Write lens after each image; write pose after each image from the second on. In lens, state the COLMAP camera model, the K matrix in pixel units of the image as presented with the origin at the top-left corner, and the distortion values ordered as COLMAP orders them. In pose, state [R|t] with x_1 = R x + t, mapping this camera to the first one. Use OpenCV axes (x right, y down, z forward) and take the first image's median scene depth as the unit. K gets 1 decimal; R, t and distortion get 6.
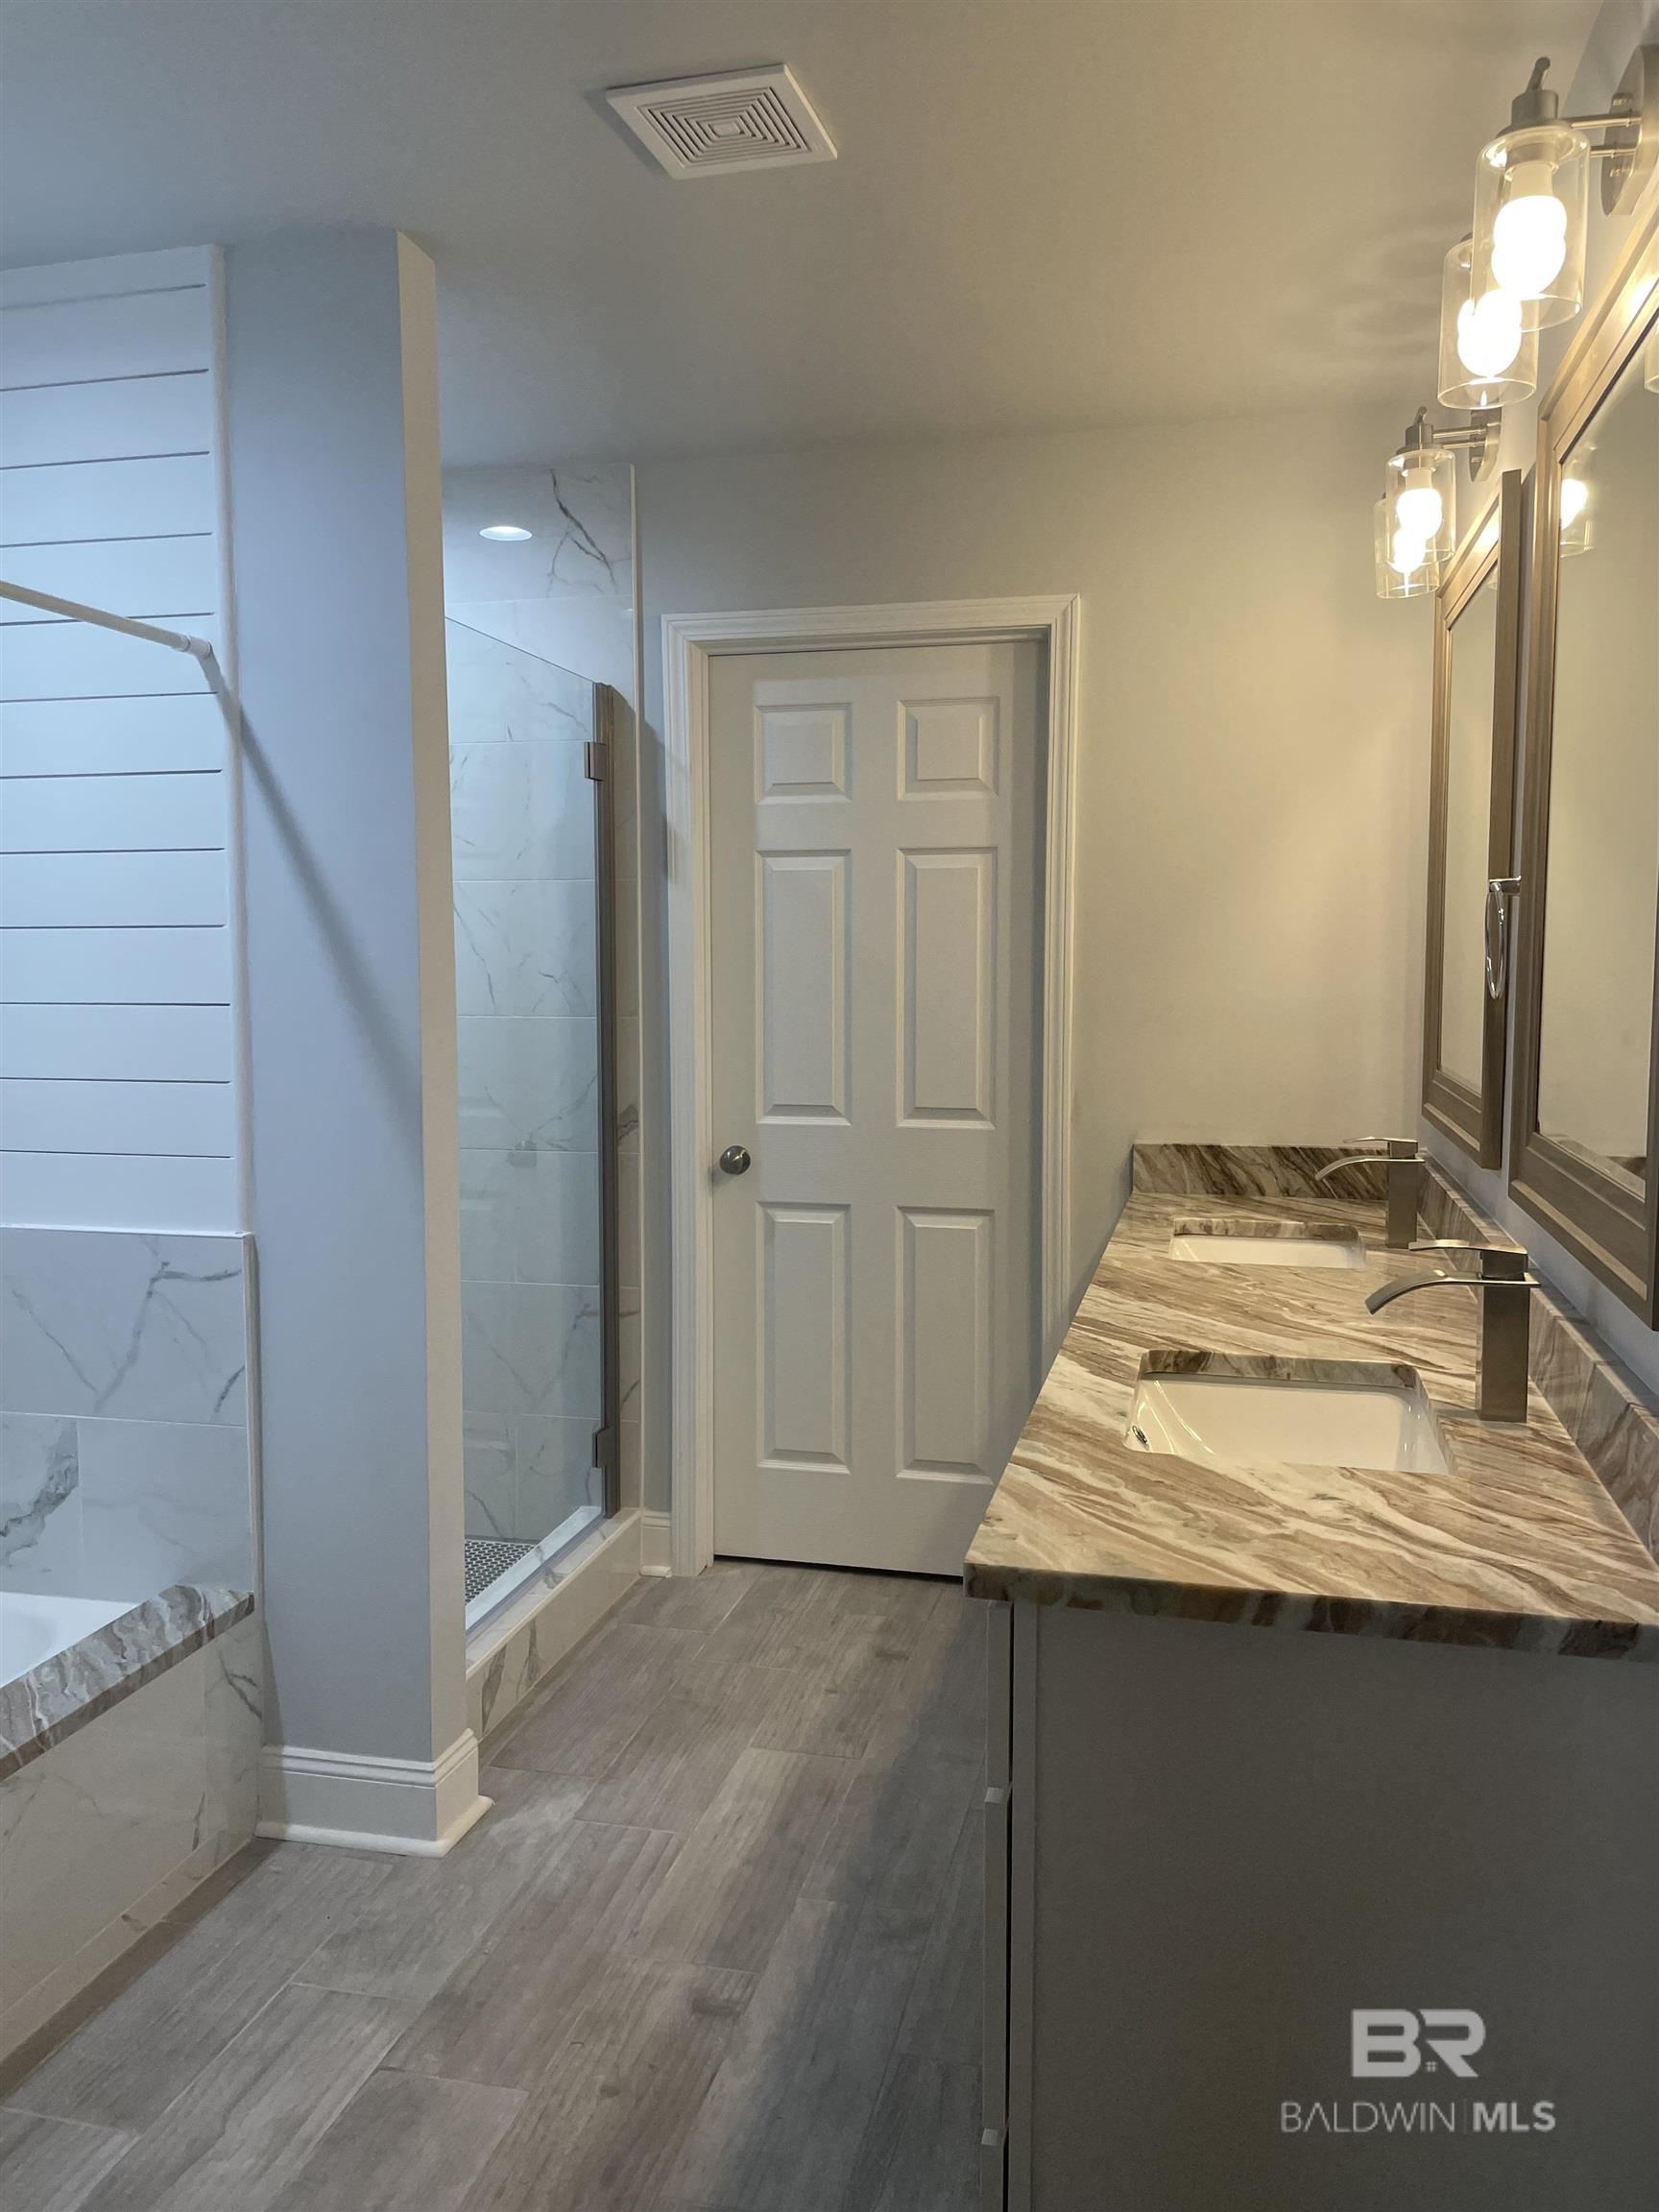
lens RADIAL K [[1672.3, 0, 826.0], [0, 1672.3, 1084.7], [0, 0, 1]] dist [0.080231, -0.118969]
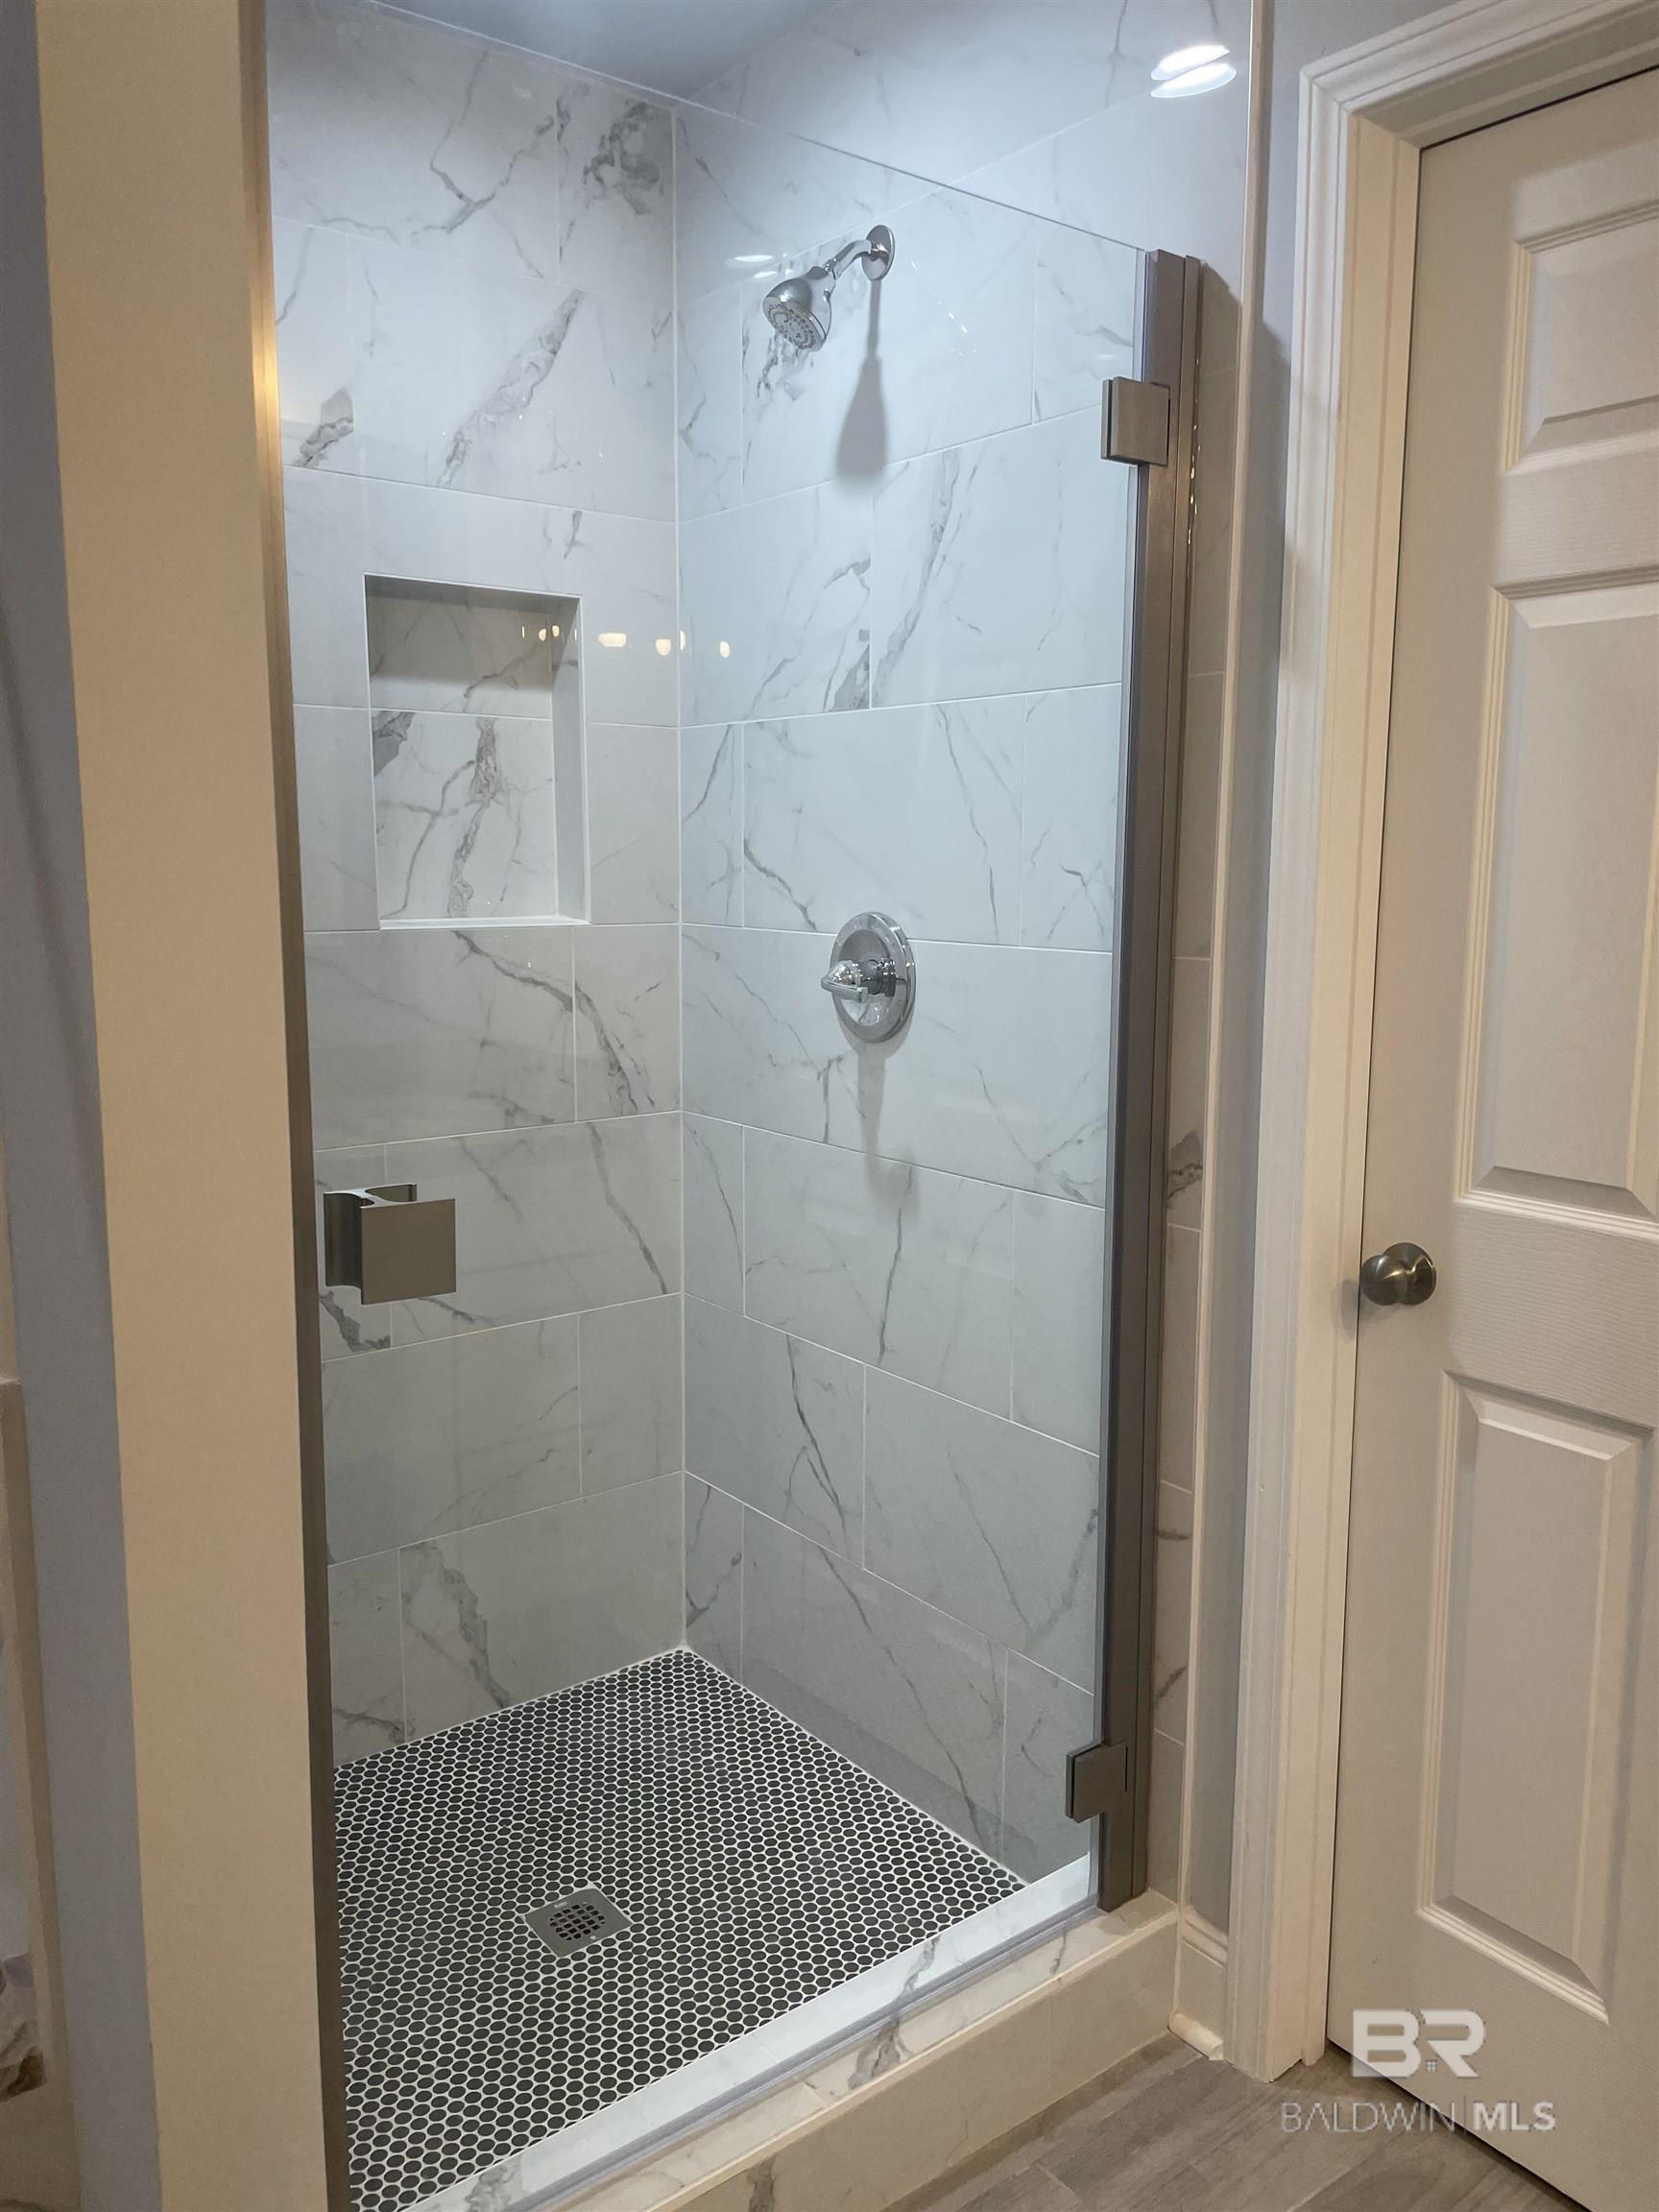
lens RADIAL K [[1672.3, 0, 826.0], [0, 1672.3, 1084.7], [0, 0, 1]] dist [0.080231, -0.118969]
pose [[0.785456, 0.090209, -0.612309, 0.102598], [-0.050970, 0.995389, 0.081263, -0.037412], [0.616816, -0.032619, 0.786432, 0.539274]]
